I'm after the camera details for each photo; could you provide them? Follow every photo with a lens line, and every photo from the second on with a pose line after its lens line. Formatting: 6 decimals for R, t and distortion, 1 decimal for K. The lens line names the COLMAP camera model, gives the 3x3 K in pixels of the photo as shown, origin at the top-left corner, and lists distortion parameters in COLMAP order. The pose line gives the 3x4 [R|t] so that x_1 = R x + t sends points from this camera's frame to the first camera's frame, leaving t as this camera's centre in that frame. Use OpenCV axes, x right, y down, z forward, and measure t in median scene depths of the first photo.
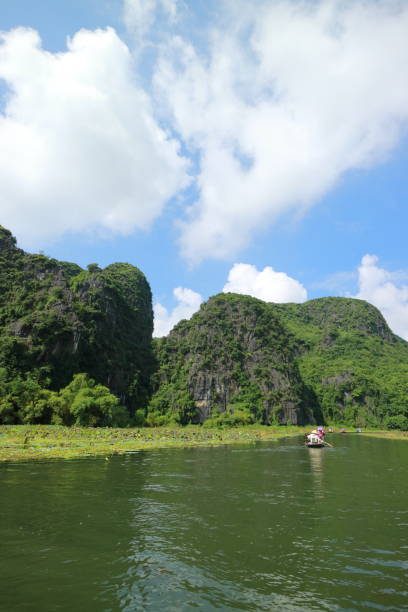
lens RADIAL K [[308.7, 0, 205.3], [0, 308.7, 309.1], [0, 0, 1]] dist [-0.022082, 0.007900]
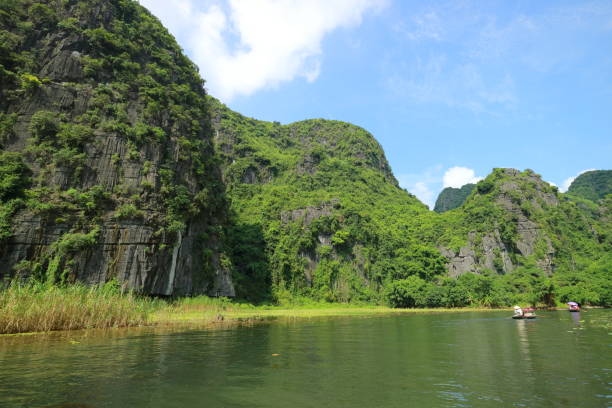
lens RADIAL K [[308.7, 0, 310.4], [0, 308.7, 203.3], [0, 0, 1]] dist [-0.022082, 0.007900]
pose [[0.948425, 0.075232, 0.307945, 0.292126], [-0.089526, 0.995453, 0.032533, 0.213148], [-0.304097, -0.058424, 0.950848, 0.542701]]
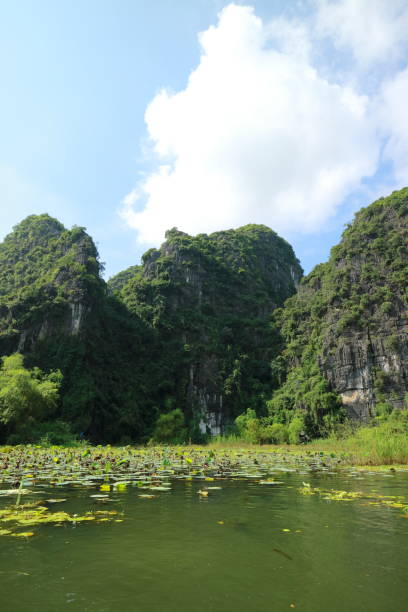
lens RADIAL K [[344.8, 0, 204.2], [0, 344.8, 304.5], [0, 0, 1]] dist [0.003689, 0.000132]
pose [[0.760462, -0.252104, -0.598449, 0.146166], [0.238266, 0.965615, -0.104008, 0.128493], [0.604092, -0.063496, 0.794381, 0.327209]]
